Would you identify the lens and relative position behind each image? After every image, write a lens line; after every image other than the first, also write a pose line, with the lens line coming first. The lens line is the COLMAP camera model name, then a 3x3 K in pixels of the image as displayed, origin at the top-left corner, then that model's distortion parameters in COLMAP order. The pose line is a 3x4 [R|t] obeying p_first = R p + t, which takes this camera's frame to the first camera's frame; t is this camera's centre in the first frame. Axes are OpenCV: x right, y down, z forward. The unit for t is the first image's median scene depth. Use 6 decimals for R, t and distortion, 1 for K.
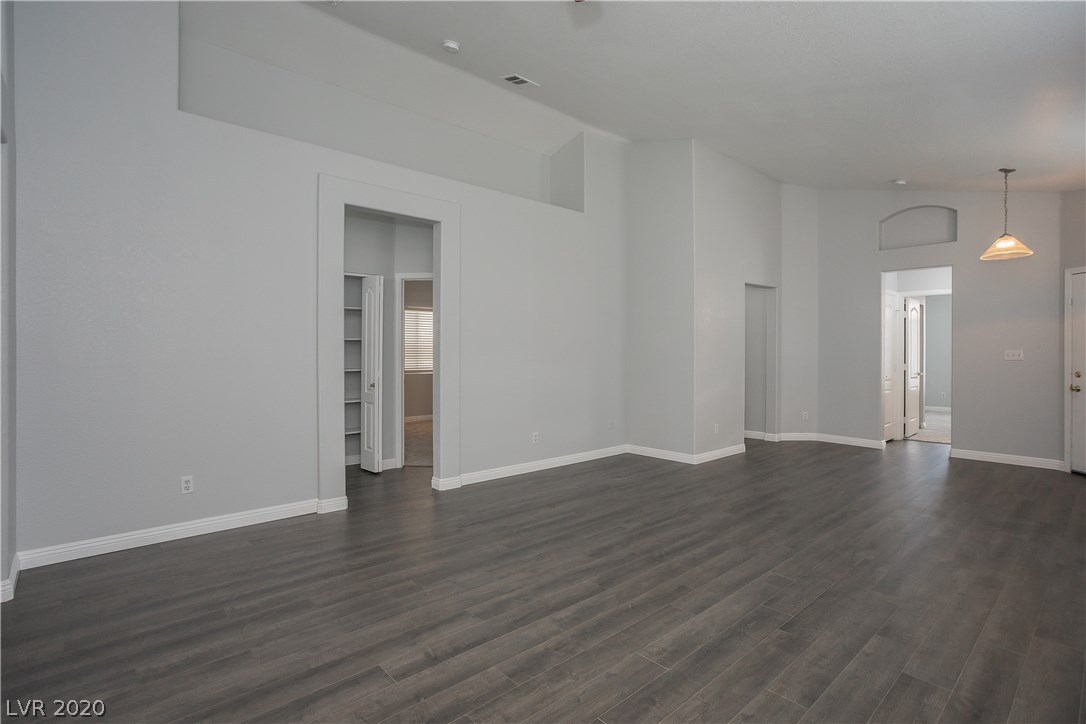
lens RADIAL K [[524.6, 0, 538.4], [0, 524.6, 359.4], [0, 0, 1]] dist [-0.043459, 0.025166]
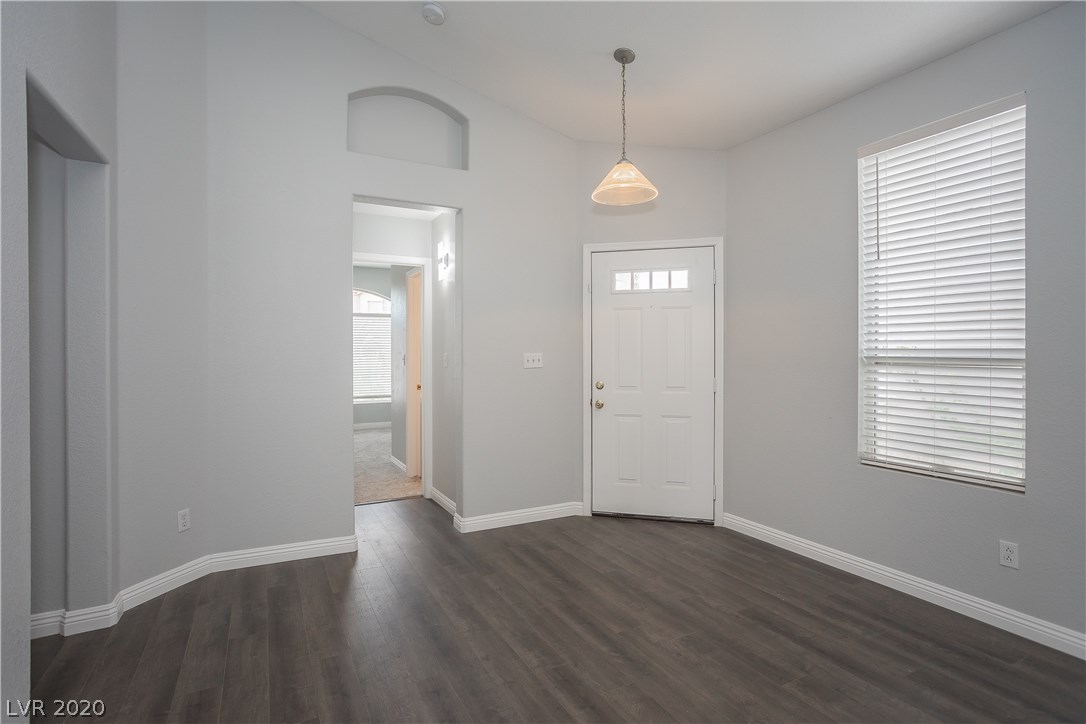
lens RADIAL K [[529.1, 0, 543.0], [0, 529.1, 362.0], [0, 0, 1]] dist [-0.046929, 0.025084]
pose [[0.214969, -0.010984, 0.976559, 0.267740], [0.012702, 0.999884, 0.008451, -0.012747], [-0.976538, 0.010588, 0.215084, 0.902309]]
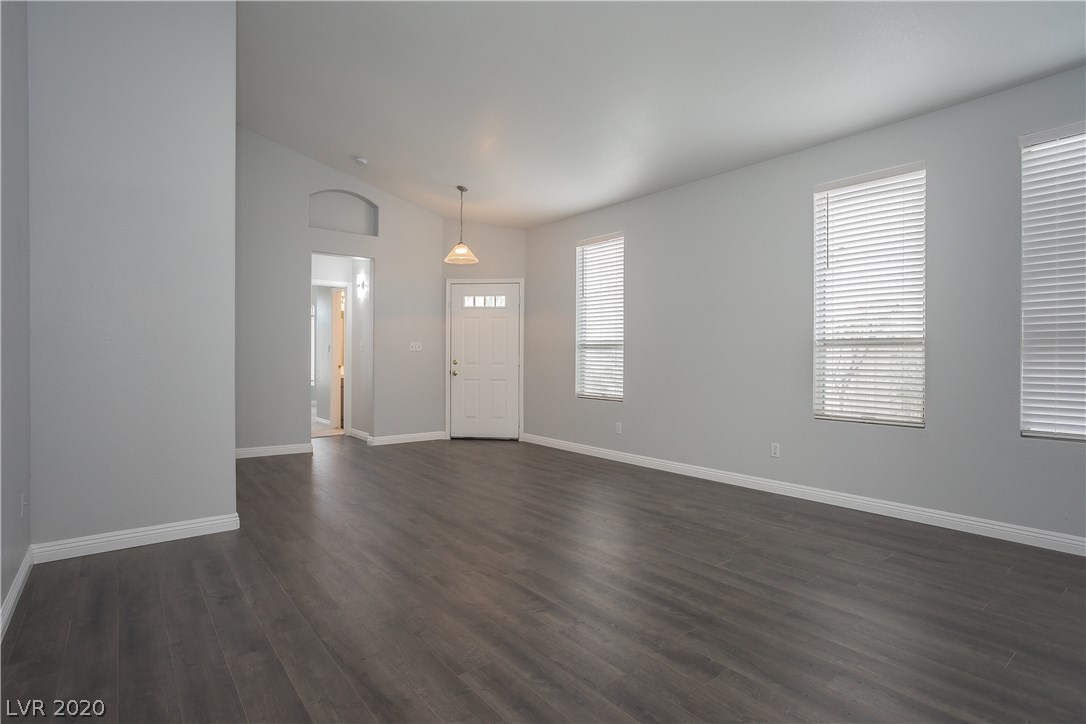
lens RADIAL K [[564.0, 0, 527.4], [0, 564.0, 362.4], [0, 0, 1]] dist [-0.011846, 0.000913]
pose [[0.067664, -0.009720, 0.997661, -0.345791], [0.006559, 0.999935, 0.009297, 0.017788], [-0.997687, 0.005915, 0.067723, 0.715246]]
